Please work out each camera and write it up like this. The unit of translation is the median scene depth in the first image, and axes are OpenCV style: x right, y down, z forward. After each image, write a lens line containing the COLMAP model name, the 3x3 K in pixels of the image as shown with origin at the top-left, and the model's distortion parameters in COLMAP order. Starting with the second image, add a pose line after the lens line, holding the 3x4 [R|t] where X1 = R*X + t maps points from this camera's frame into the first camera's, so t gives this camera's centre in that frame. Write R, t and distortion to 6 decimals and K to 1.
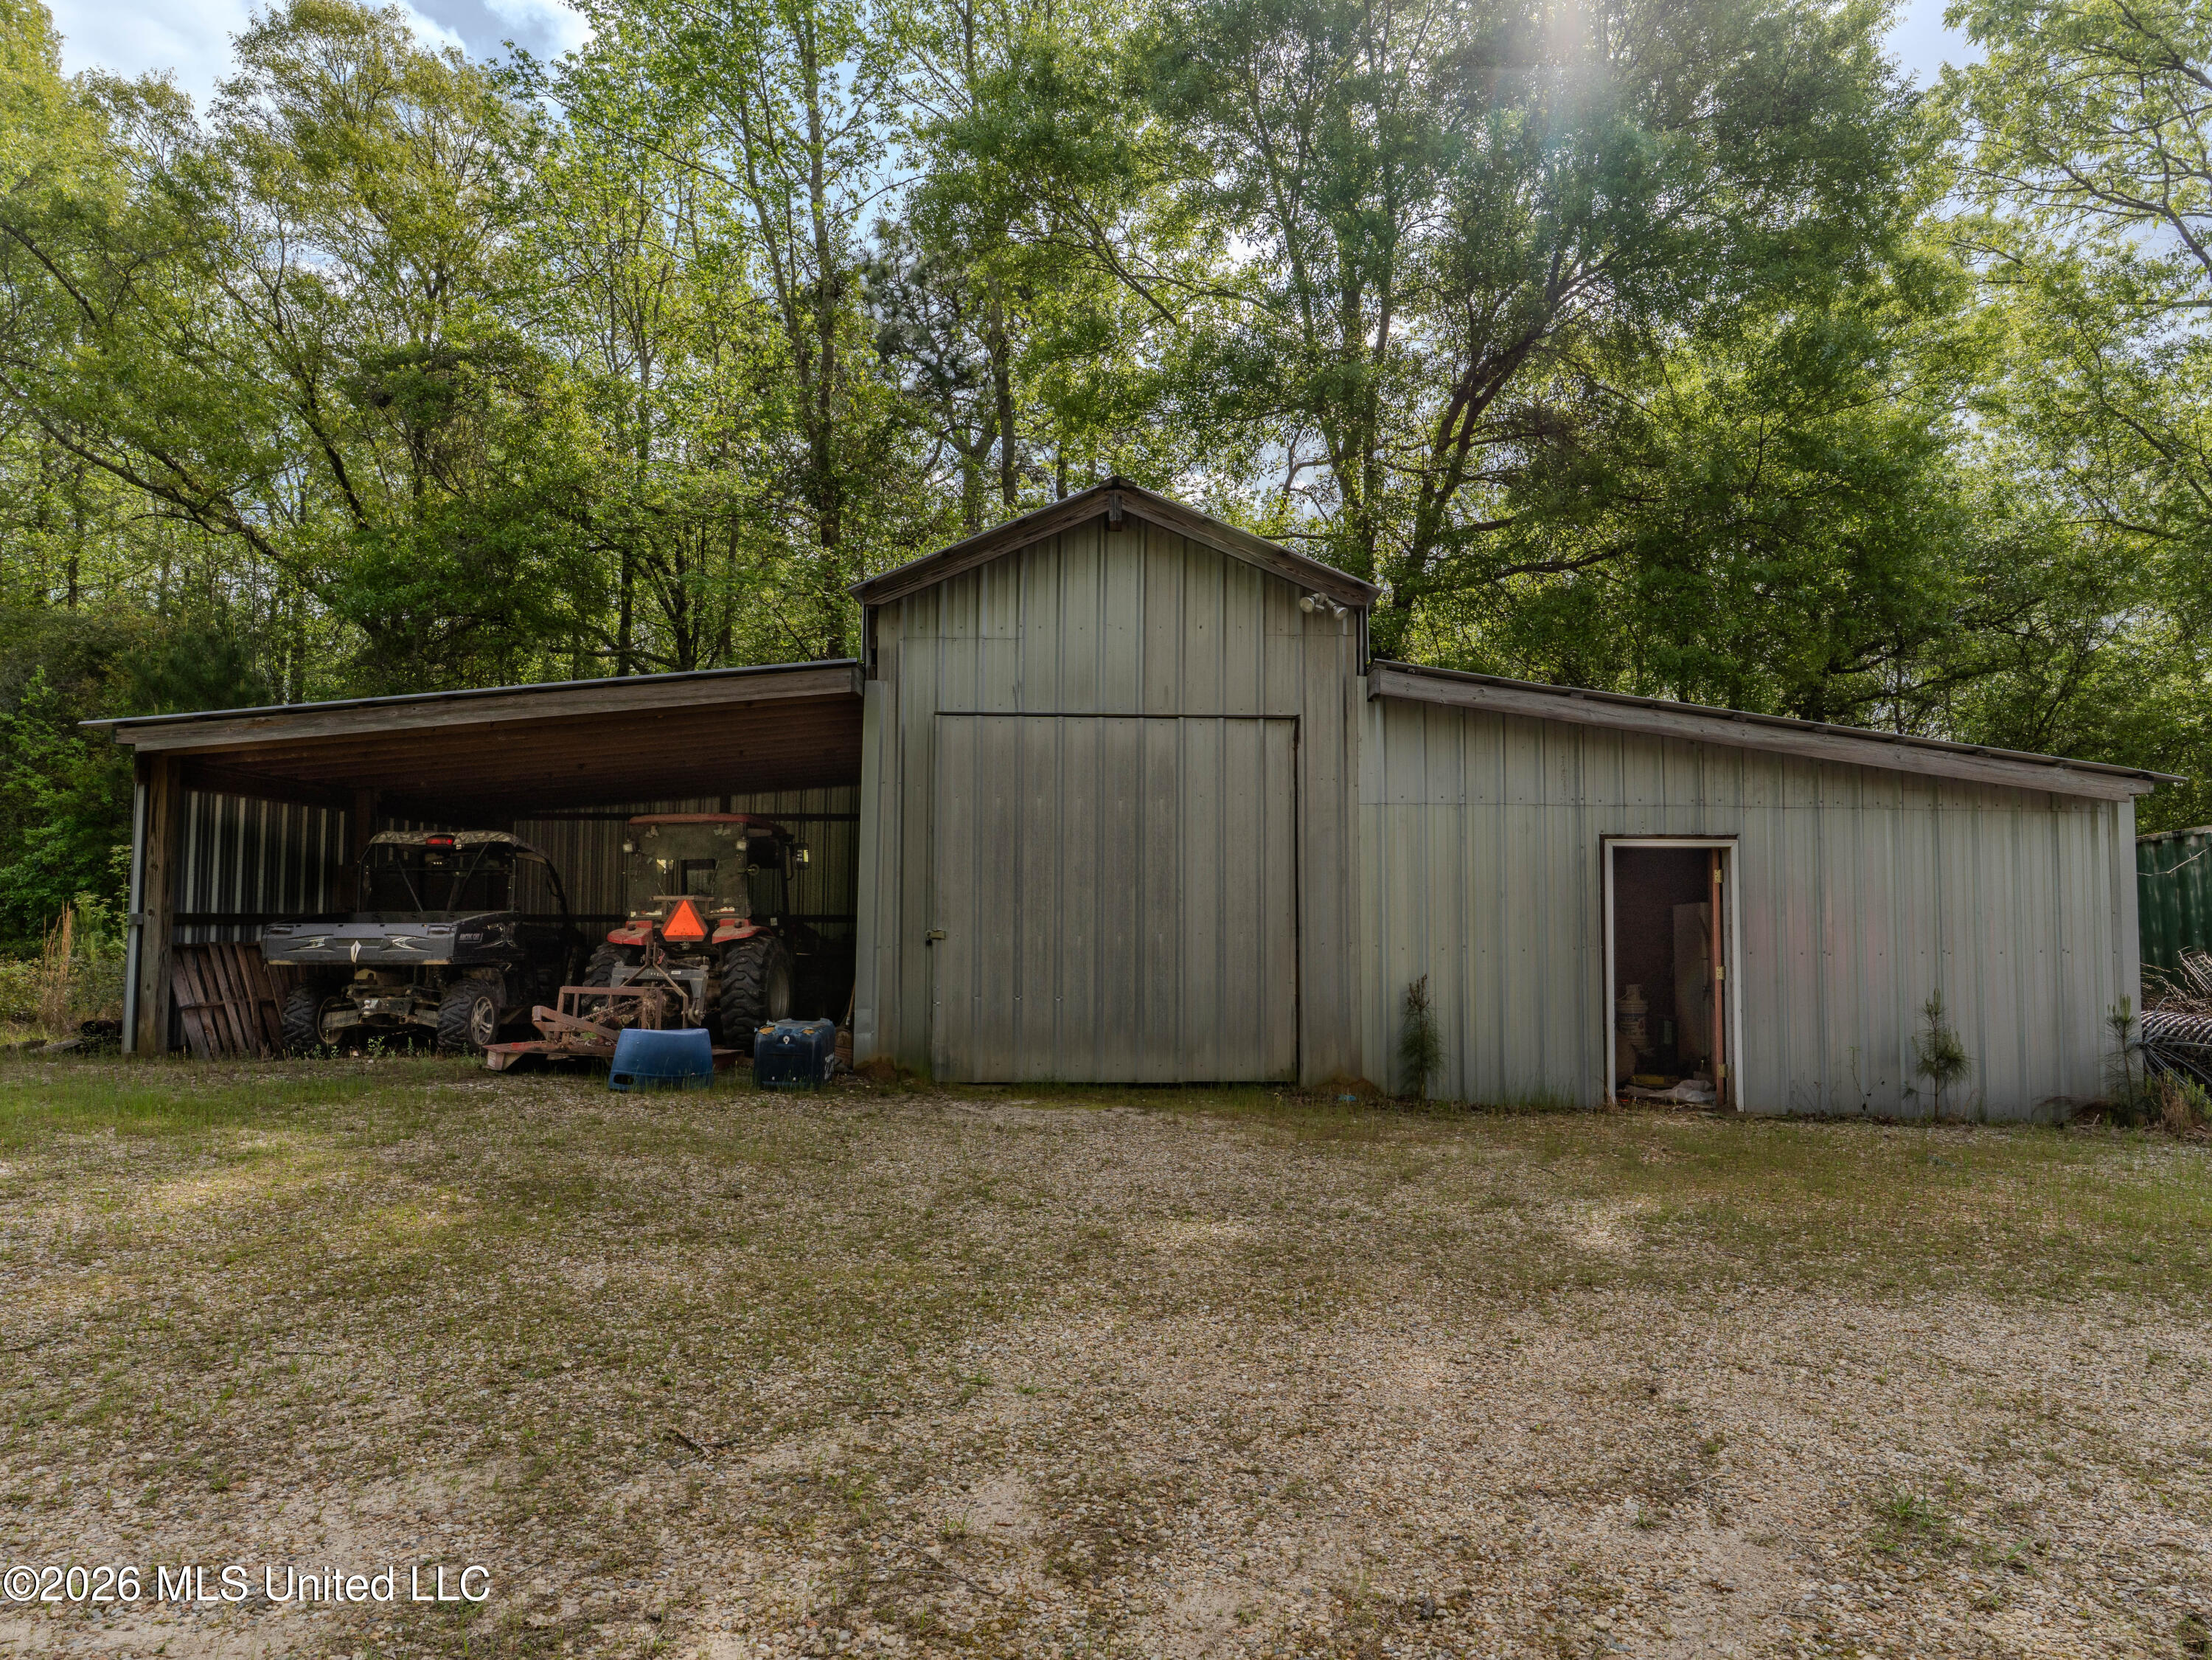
lens RADIAL K [[1352.3, 0, 1106.0], [0, 1352.3, 830.0], [0, 0, 1]] dist [0.000272, -0.000187]
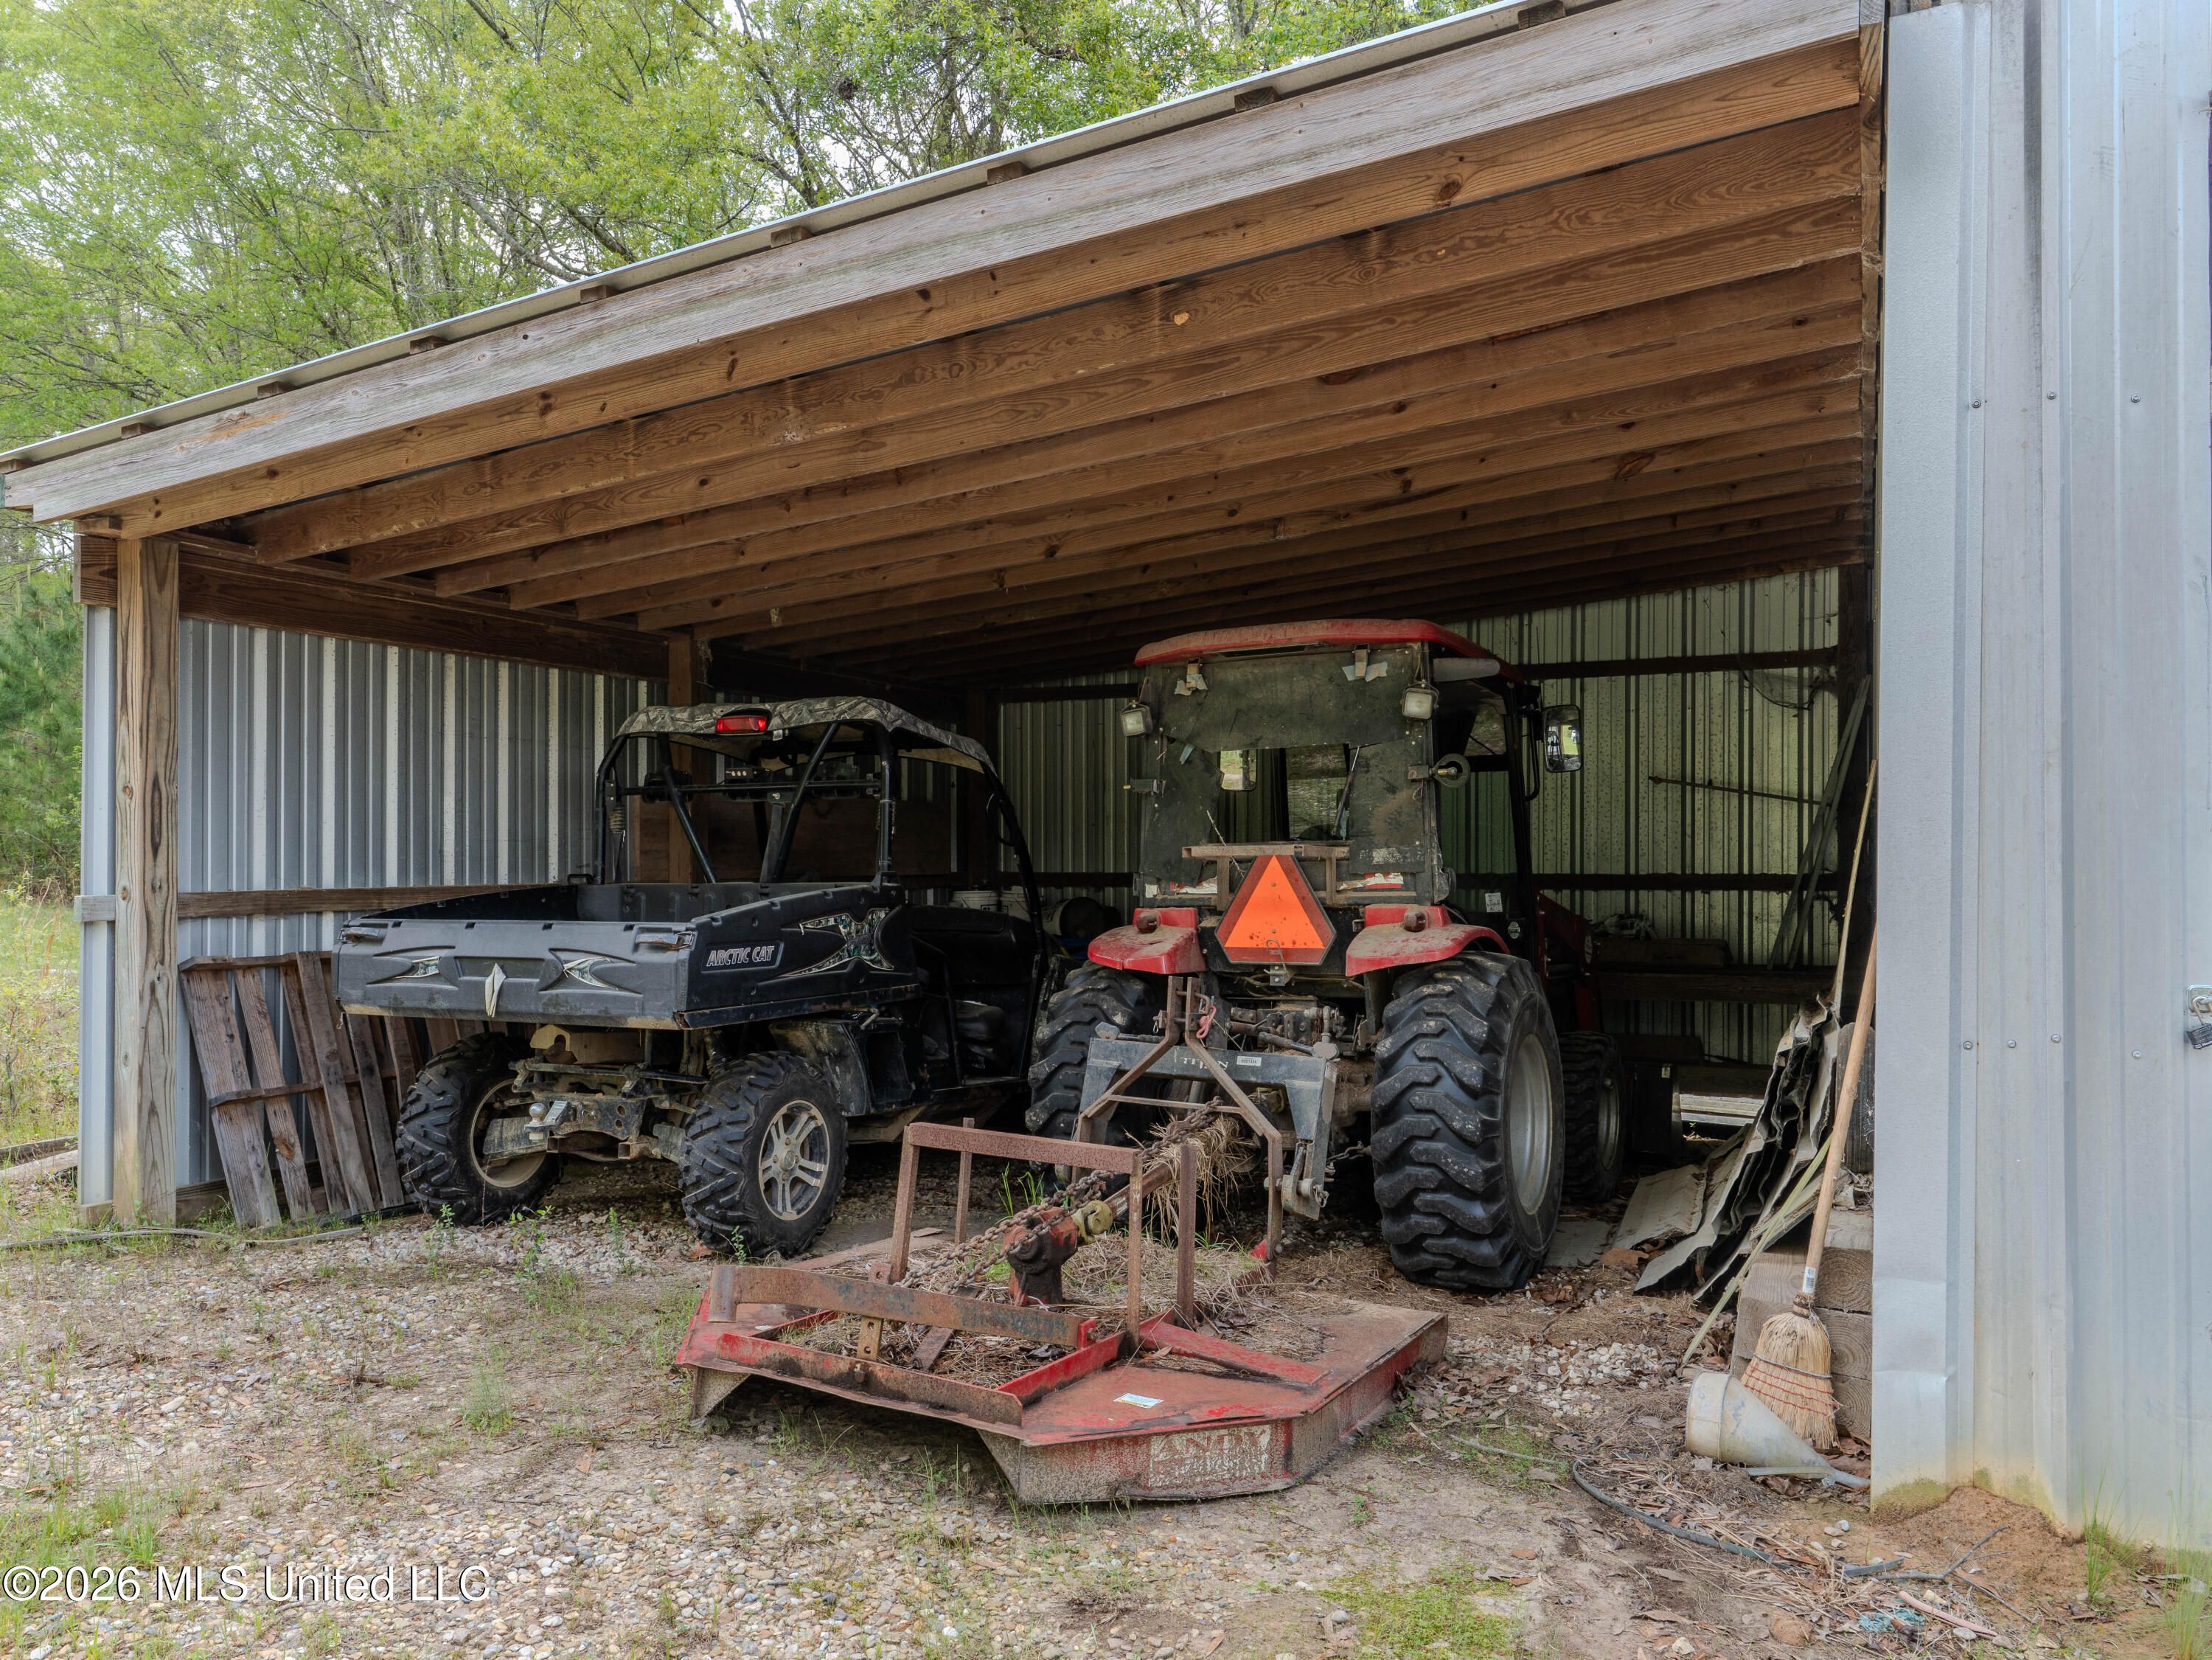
lens RADIAL K [[1576.6, 0, 1106.0], [0, 1576.6, 830.0], [0, 0, 1]] dist [0.008778, 0.000518]
pose [[0.902831, -0.009737, -0.429885, -0.167346], [0.032173, 0.998471, 0.044952, 0.023860], [0.428789, -0.054415, 0.901764, 0.593622]]
